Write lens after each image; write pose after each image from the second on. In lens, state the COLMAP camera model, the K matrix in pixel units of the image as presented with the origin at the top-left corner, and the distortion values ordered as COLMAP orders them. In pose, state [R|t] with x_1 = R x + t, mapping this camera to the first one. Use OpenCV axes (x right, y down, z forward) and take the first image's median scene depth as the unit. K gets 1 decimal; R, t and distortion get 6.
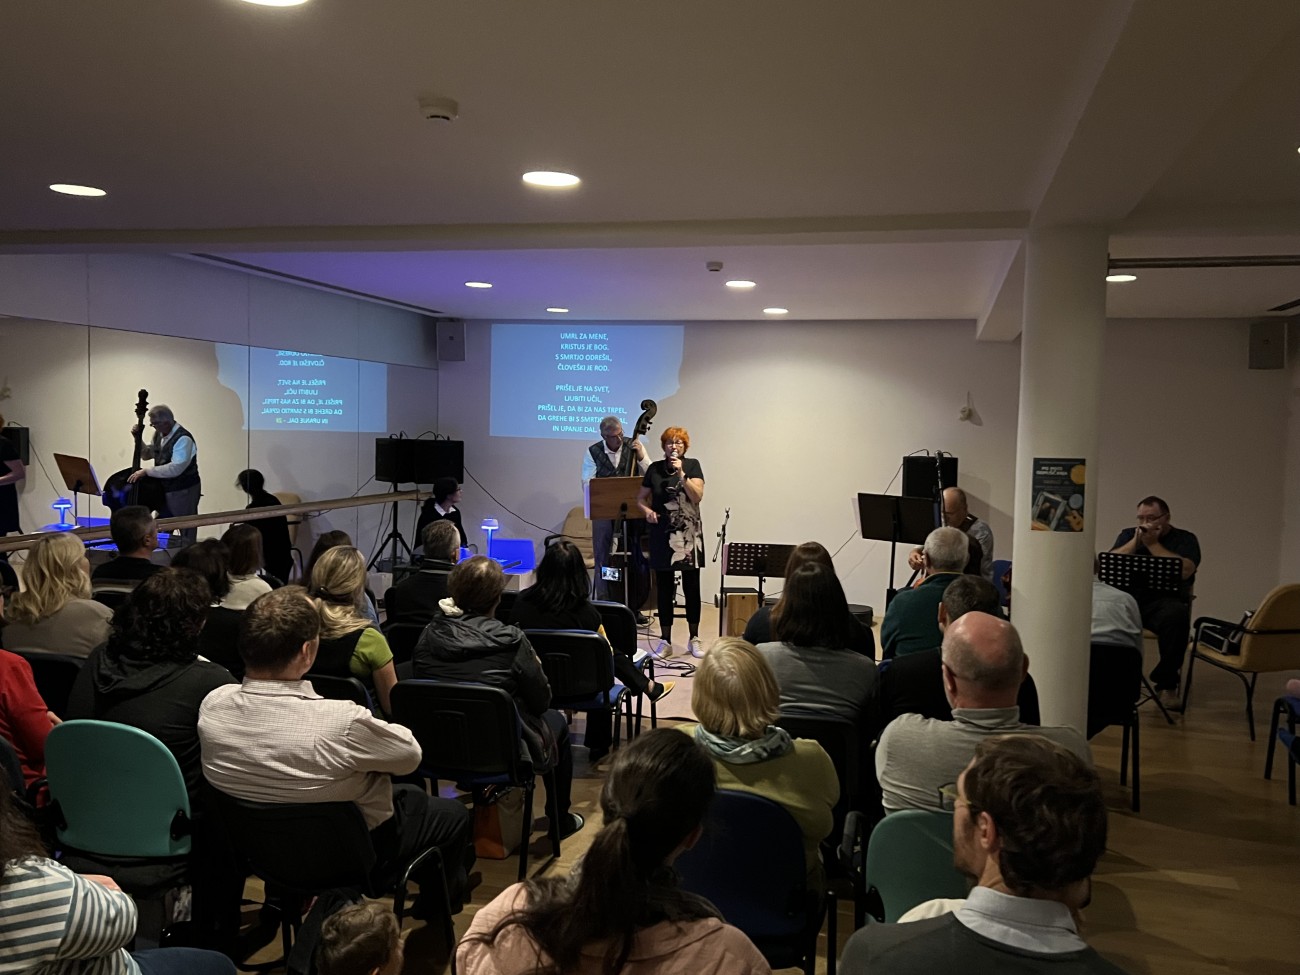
lens RADIAL K [[1077.6, 0, 661.8], [0, 1077.6, 479.7], [0, 0, 1]] dist [0.074789, -0.081265]
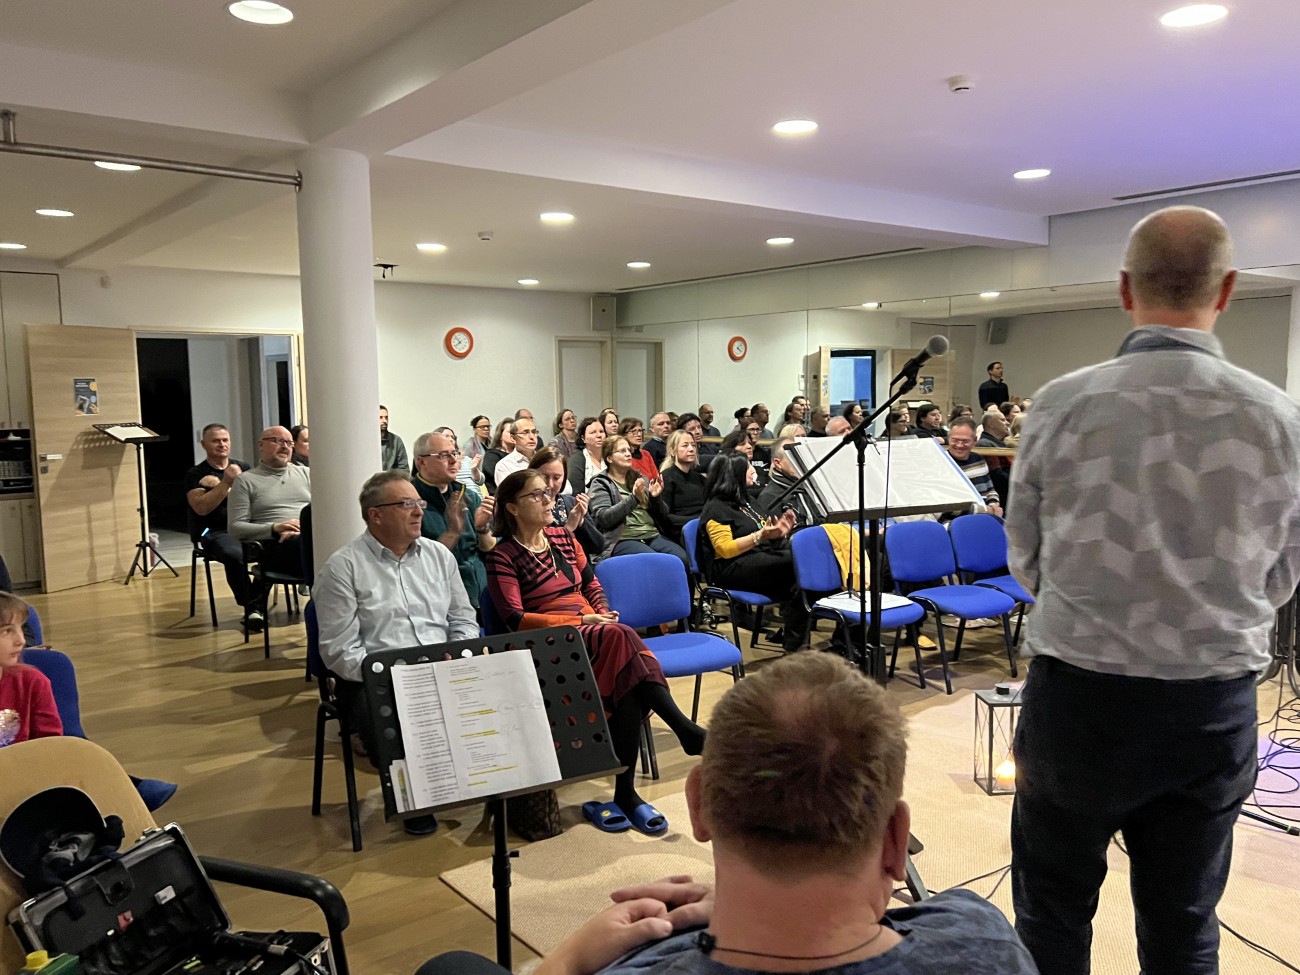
lens RADIAL K [[1031.9, 0, 659.8], [0, 1031.9, 489.5], [0, 0, 1]] dist [0.061033, -0.081561]
pose [[-0.604658, 0.055307, -0.794562, 0.584659], [-0.041633, 0.994028, 0.100874, -0.008839], [0.795396, 0.094075, -0.598745, 1.105250]]
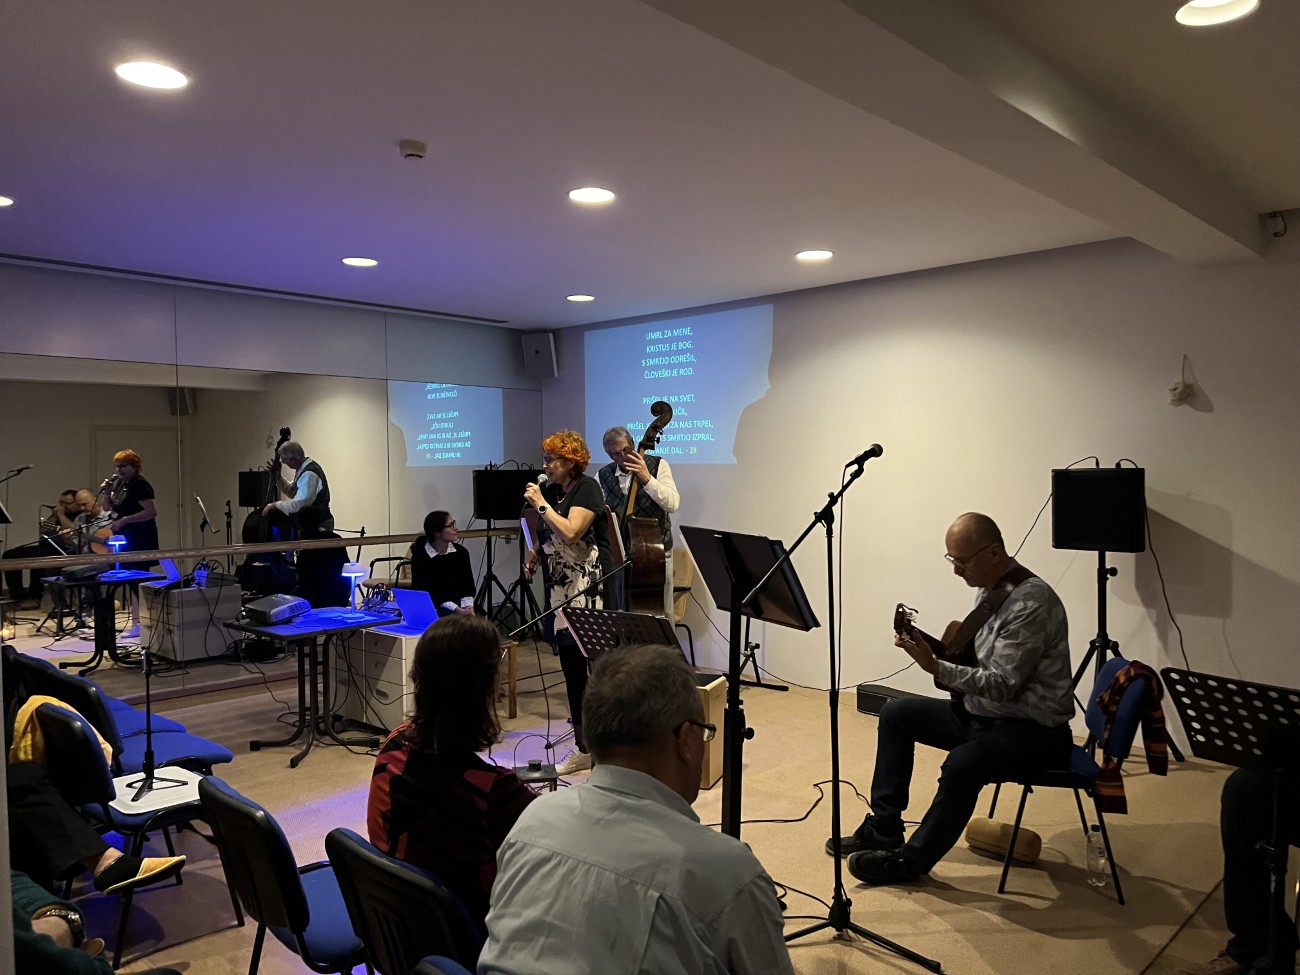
lens RADIAL K [[970.1, 0, 651.2], [0, 970.1, 493.4], [0, 0, 1]] dist [0.047201, -0.052689]
pose [[0.868902, -0.019003, -0.494620, 0.377004], [0.003642, 0.999481, -0.032000, 0.010909], [0.494971, 0.026004, 0.868520, 0.522571]]
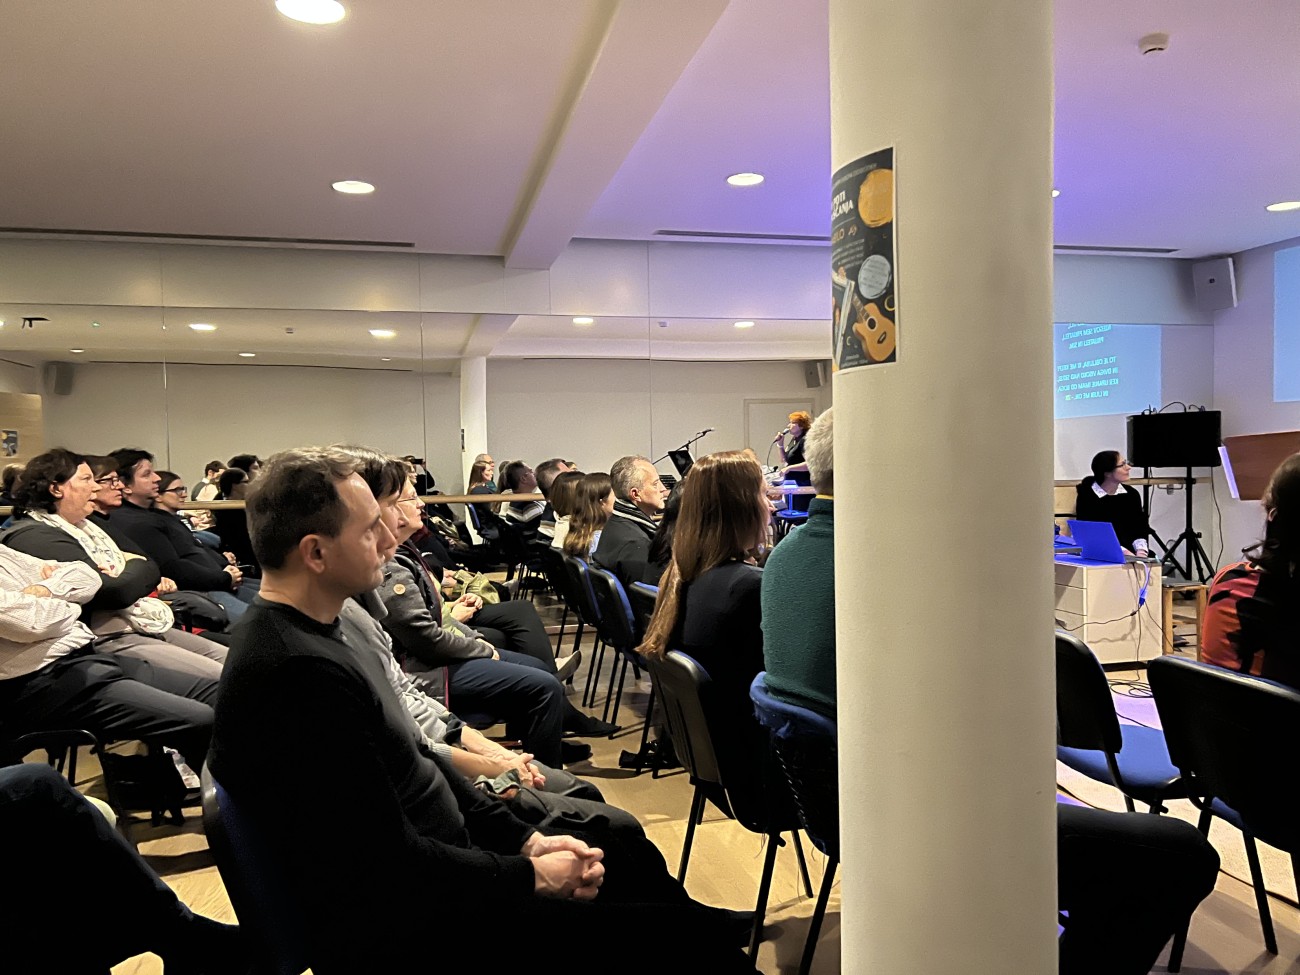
lens RADIAL K [[970.1, 0, 645.0], [0, 970.1, 490.8], [0, 0, 1]] dist [0.047201, -0.052689]
pose [[0.450506, -0.003822, -0.892765, 0.354981], [-0.018773, 0.999729, -0.013754, 0.053443], [0.892576, 0.022956, 0.450312, 0.449089]]
